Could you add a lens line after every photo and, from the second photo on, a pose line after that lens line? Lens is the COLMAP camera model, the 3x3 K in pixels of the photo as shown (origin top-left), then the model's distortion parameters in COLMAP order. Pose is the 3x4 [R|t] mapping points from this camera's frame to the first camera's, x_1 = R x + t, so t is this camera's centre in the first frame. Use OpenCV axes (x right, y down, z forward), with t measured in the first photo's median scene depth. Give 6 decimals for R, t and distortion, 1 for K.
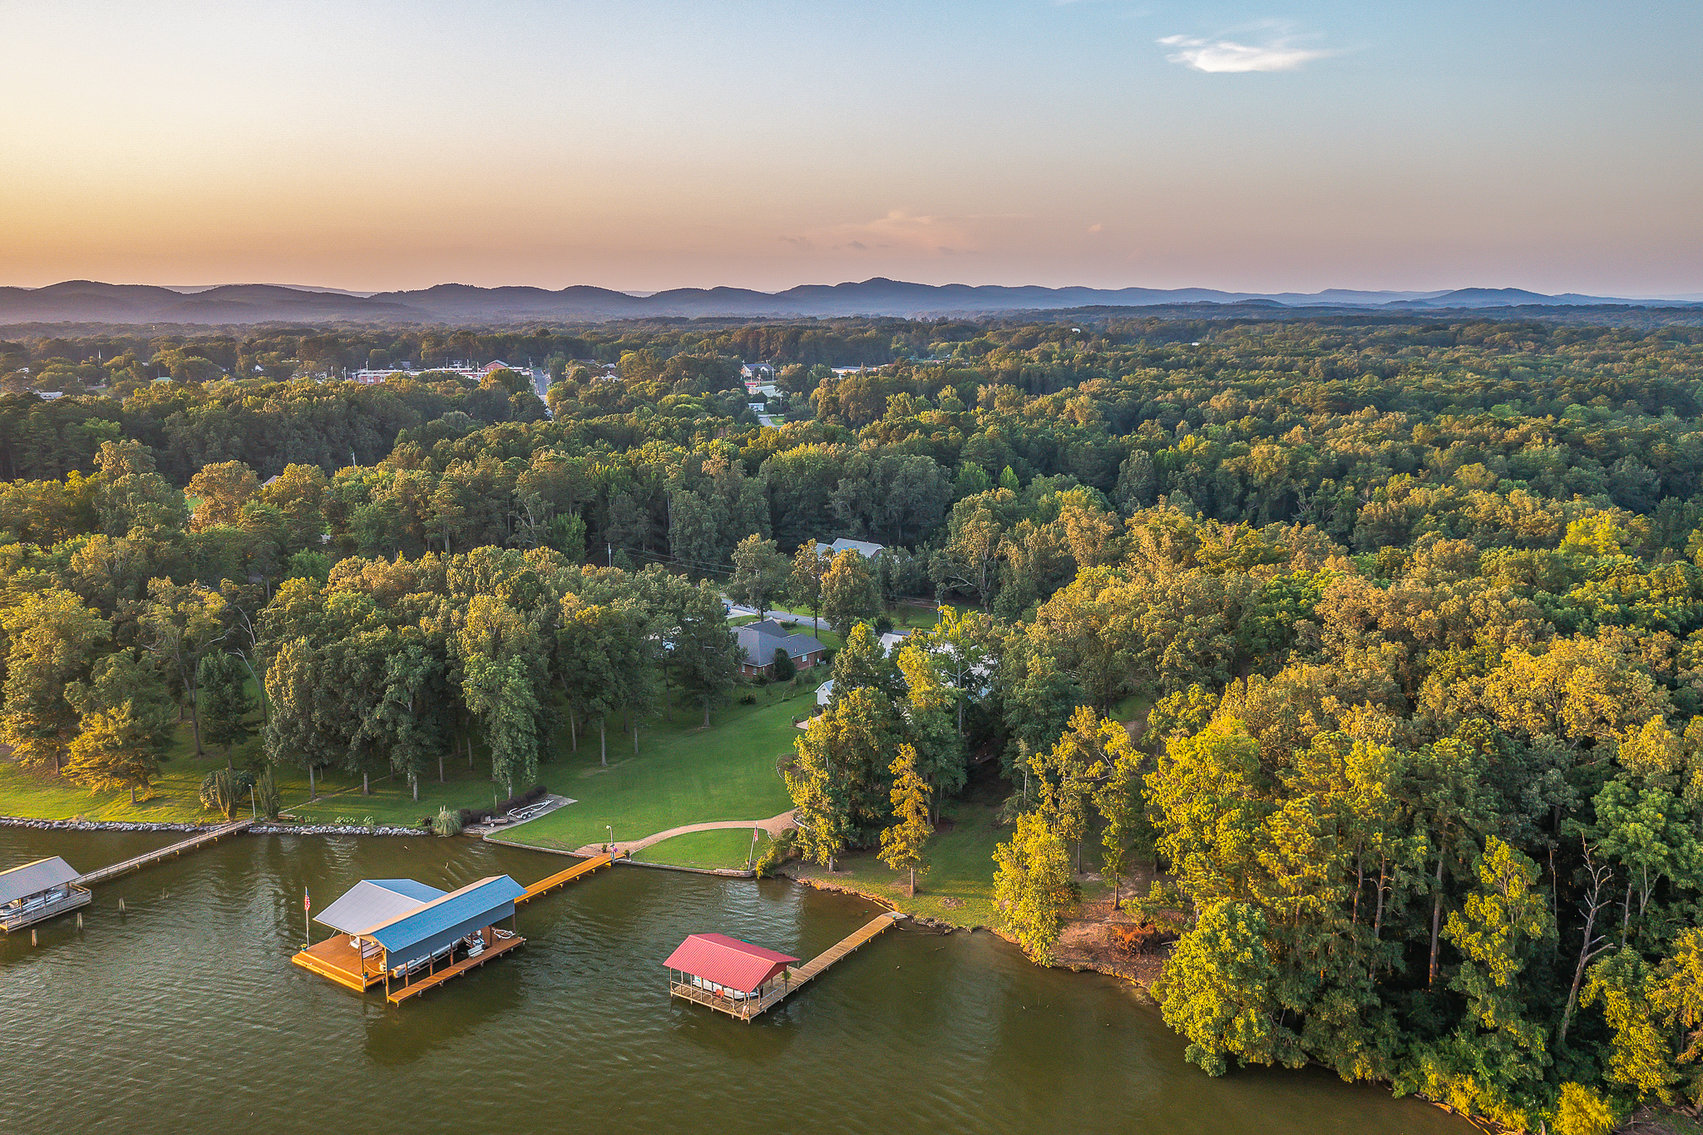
lens RADIAL K [[1426.2, 0, 846.5], [0, 1426.2, 565.5], [0, 0, 1]] dist [-0.005438, -0.005719]
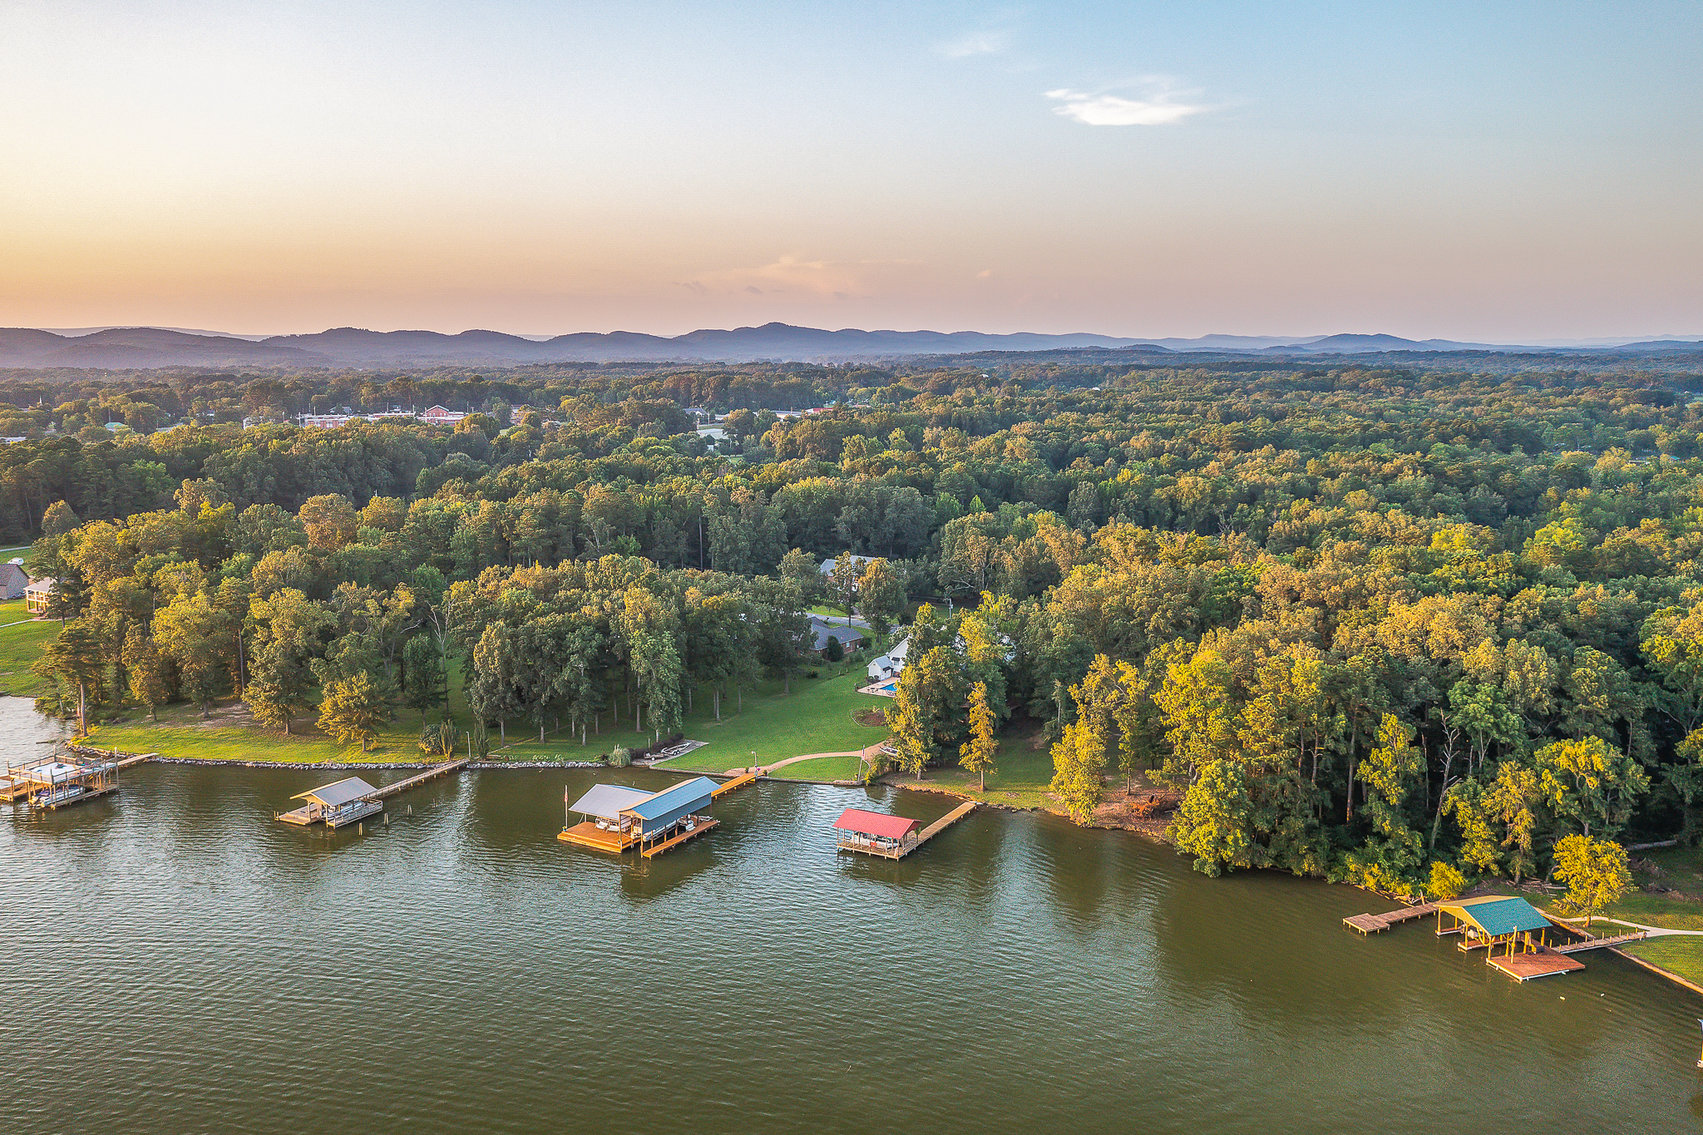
lens RADIAL K [[1426.2, 0, 852.8], [0, 1426.2, 574.4], [0, 0, 1]] dist [-0.005438, -0.005719]
pose [[0.996876, -0.010707, 0.078256, -0.160176], [0.012569, 0.999649, -0.023342, 0.042350], [-0.077979, 0.024252, 0.996660, -0.330596]]
